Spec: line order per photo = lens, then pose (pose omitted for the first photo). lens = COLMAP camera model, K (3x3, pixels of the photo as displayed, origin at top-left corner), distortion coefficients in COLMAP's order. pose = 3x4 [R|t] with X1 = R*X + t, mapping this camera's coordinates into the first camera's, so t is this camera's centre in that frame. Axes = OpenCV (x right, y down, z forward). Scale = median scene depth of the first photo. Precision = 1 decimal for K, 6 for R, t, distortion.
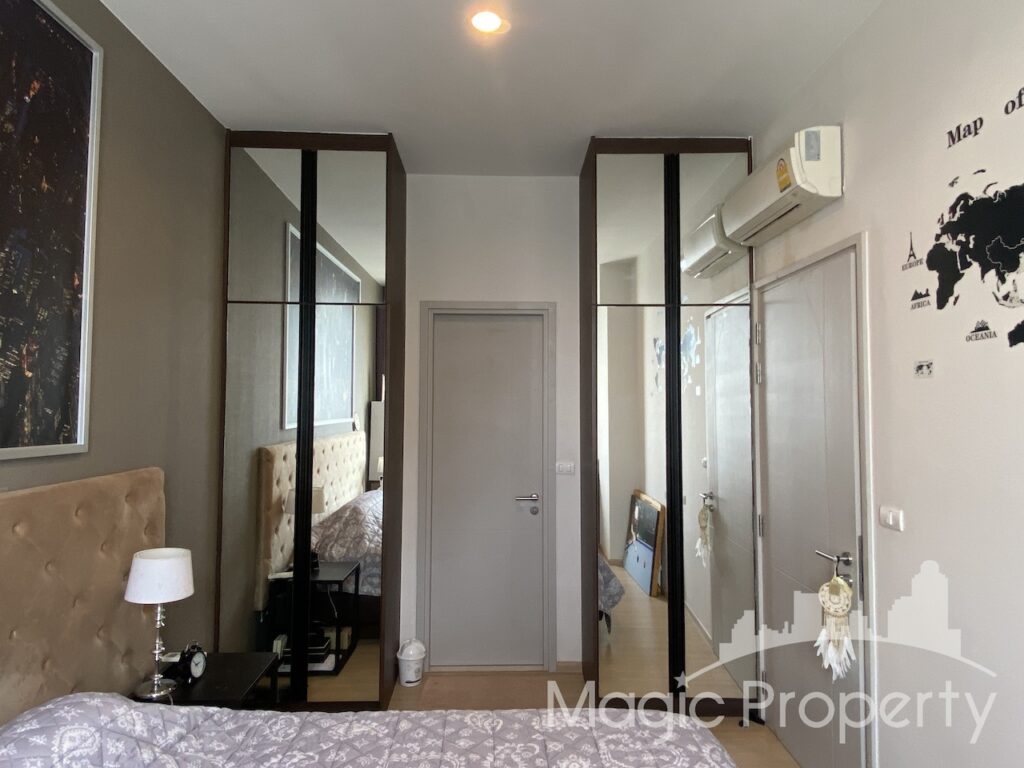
lens RADIAL K [[655.0, 0, 514.0], [0, 655.0, 374.0], [0, 0, 1]] dist [0.064331, -0.070283]
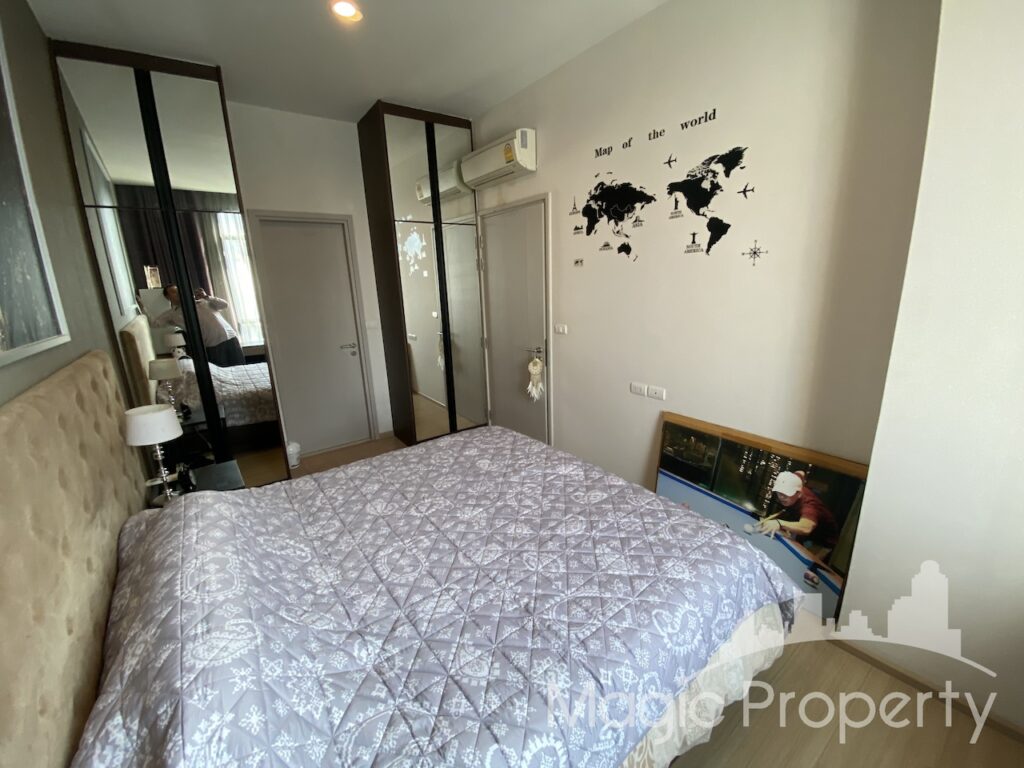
lens RADIAL K [[411.3, 0, 512.0], [0, 411.3, 384.0], [0, 0, 1]] dist [0.028644, -0.026174]
pose [[0.816736, -0.173554, 0.550293, -0.352566], [0.009668, 0.957676, 0.287687, -0.014497], [-0.576931, -0.229644, 0.783846, -0.070217]]
